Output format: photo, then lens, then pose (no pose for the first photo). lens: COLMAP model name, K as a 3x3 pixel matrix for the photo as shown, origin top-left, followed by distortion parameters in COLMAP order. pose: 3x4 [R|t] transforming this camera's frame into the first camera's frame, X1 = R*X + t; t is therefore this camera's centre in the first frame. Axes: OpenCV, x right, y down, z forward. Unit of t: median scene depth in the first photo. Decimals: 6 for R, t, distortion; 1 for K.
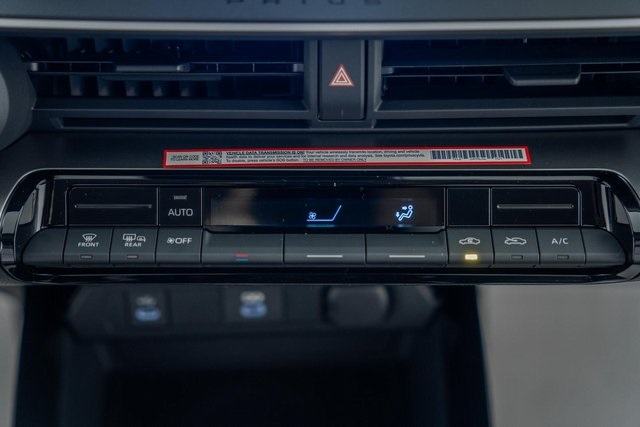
lens RADIAL K [[1235.9, 0, 320.0], [0, 1235.9, 213.5], [0, 0, 1]] dist [0.228687, 0.075332]
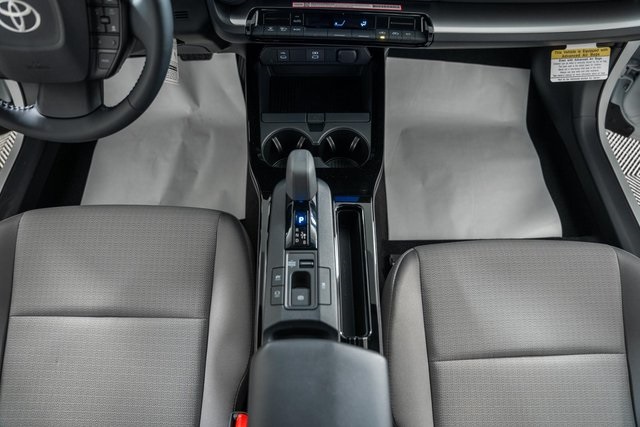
lens RADIAL K [[441.0, 0, 320.0], [0, 441.0, 213.5], [0, 0, 1]] dist [-0.182148, 0.126964]
pose [[0.999312, 0.036578, -0.006207, -0.024234], [-0.031848, 0.931541, 0.362239, 0.064167], [0.019032, -0.361792, 0.932064, -0.270336]]
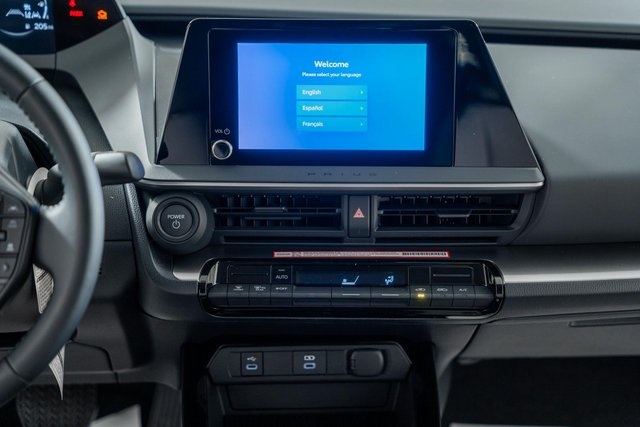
lens RADIAL K [[1235.9, 0, 320.0], [0, 1235.9, 213.5], [0, 0, 1]] dist [0.228687, 0.075332]
pose [[0.999961, 0.005029, -0.007192, -0.033723], [-0.006916, 0.956096, -0.292973, 0.506248], [0.005403, 0.293011, 0.956094, -1.021003]]
